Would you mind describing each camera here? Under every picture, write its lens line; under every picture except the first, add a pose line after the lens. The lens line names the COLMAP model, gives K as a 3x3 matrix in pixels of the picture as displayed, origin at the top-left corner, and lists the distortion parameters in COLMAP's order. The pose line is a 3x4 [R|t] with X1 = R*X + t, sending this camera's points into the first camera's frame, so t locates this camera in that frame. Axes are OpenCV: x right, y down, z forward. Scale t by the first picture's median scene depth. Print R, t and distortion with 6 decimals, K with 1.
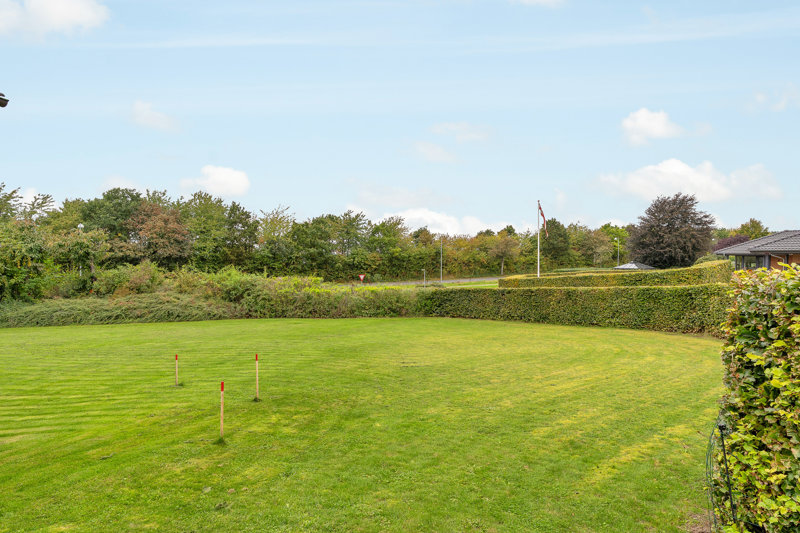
lens RADIAL K [[436.5, 0, 399.3], [0, 436.5, 265.0], [0, 0, 1]] dist [0.001885, 0.000020]
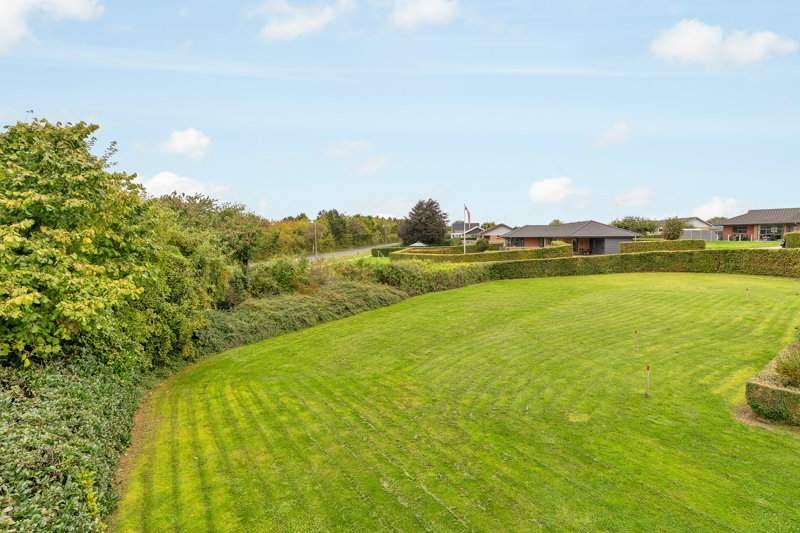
lens RADIAL K [[362.1, 0, 402.7], [0, 362.1, 266.4], [0, 0, 1]] dist [-0.010988, 0.006230]
pose [[0.709113, -0.066606, 0.701941, -0.989887], [0.022879, 0.997178, 0.071508, -0.029344], [-0.704723, -0.034648, 0.708636, 0.289936]]
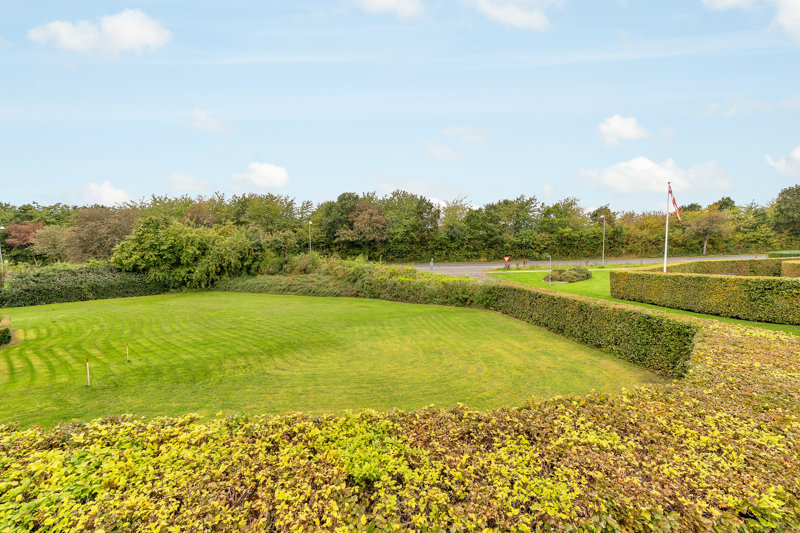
lens RADIAL K [[362.1, 0, 402.7], [0, 362.1, 266.4], [0, 0, 1]] dist [-0.010988, 0.006230]
pose [[0.847490, 0.037326, -0.529498, 0.330223], [0.006628, 0.996703, 0.080870, -0.055950], [0.530771, -0.072046, 0.844448, 0.135225]]
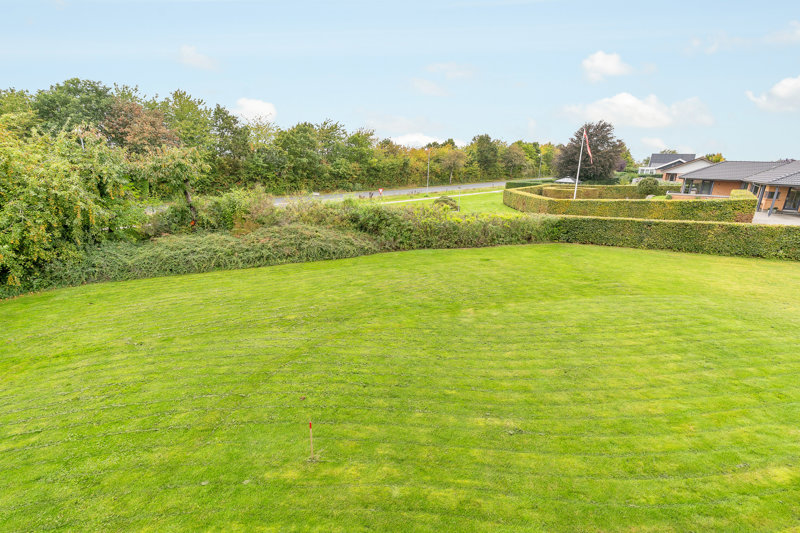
lens RADIAL K [[362.1, 0, 402.7], [0, 362.1, 266.4], [0, 0, 1]] dist [-0.010988, 0.006230]
pose [[0.963342, -0.051319, 0.263321, -0.503597], [-0.020516, 0.964566, 0.263041, -0.051139], [-0.267489, -0.258801, 0.928155, 0.224653]]
